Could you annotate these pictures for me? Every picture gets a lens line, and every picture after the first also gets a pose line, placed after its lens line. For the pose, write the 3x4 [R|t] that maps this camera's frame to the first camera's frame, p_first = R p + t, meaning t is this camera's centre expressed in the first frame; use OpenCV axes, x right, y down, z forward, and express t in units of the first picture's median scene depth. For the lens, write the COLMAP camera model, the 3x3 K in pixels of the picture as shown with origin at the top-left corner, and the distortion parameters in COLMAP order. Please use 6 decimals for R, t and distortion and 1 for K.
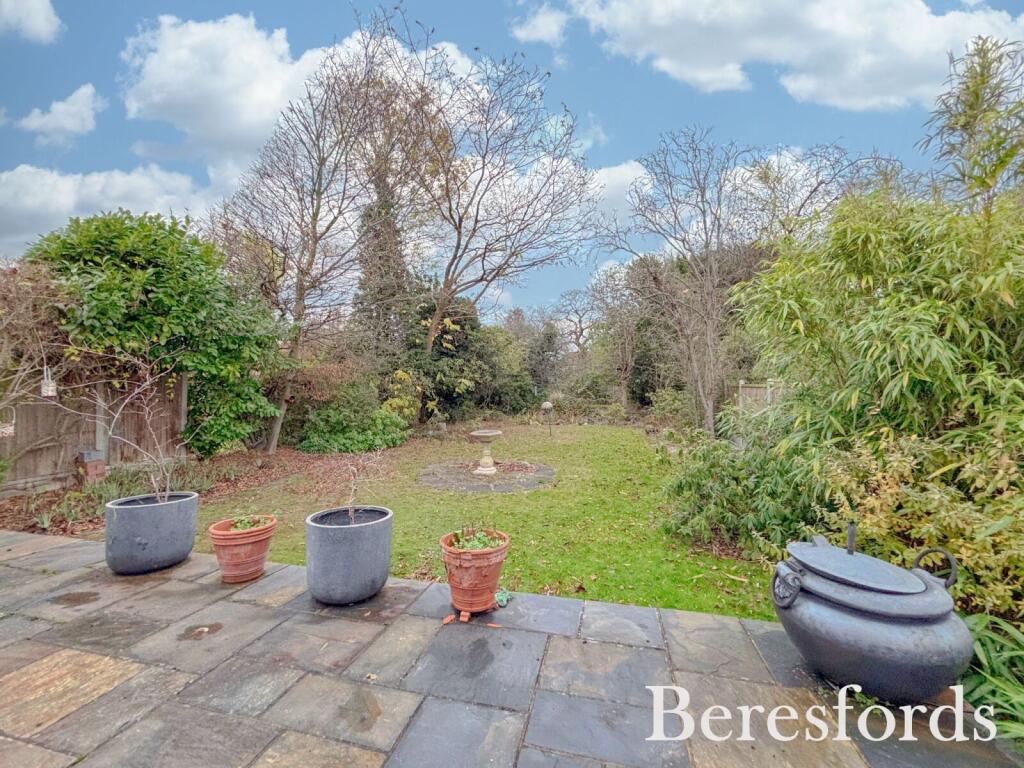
lens RADIAL K [[411.2, 0, 512.1], [0, 411.2, 382.7], [0, 0, 1]] dist [-0.002165, 0.001892]
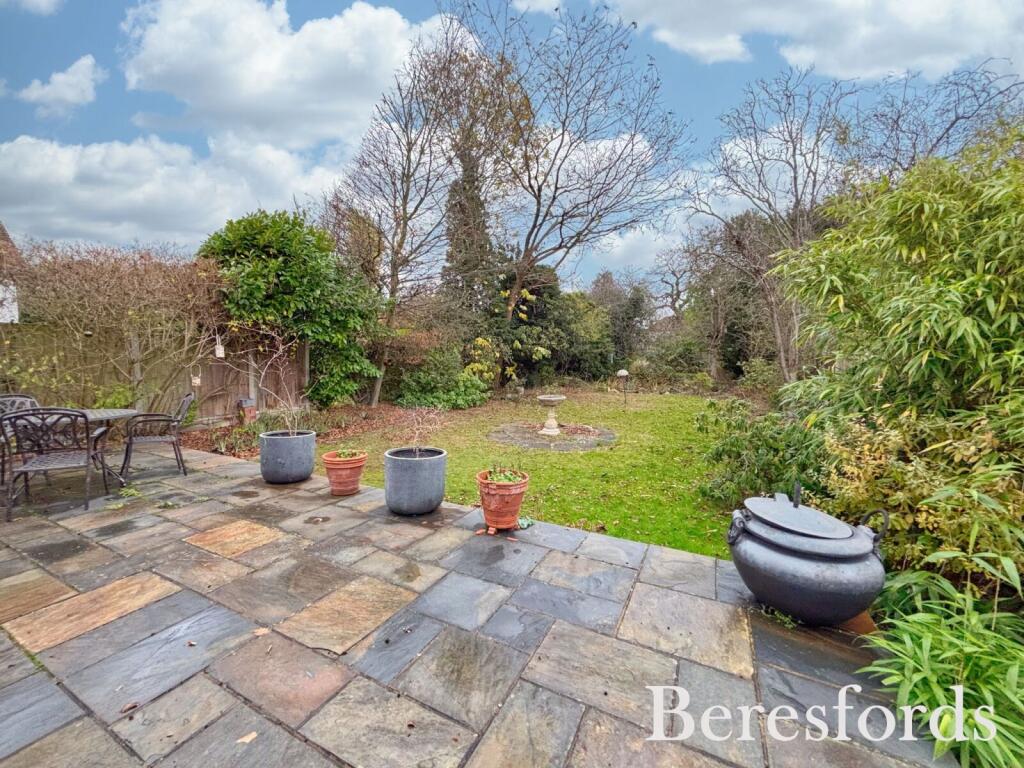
lens RADIAL K [[411.2, 0, 512.1], [0, 411.2, 381.8], [0, 0, 1]] dist [-0.002165, 0.001892]
pose [[0.976530, 0.030545, -0.213206, 0.094341], [-0.012962, 0.996433, 0.083384, -0.010404], [0.214992, -0.078663, 0.973443, -0.104782]]
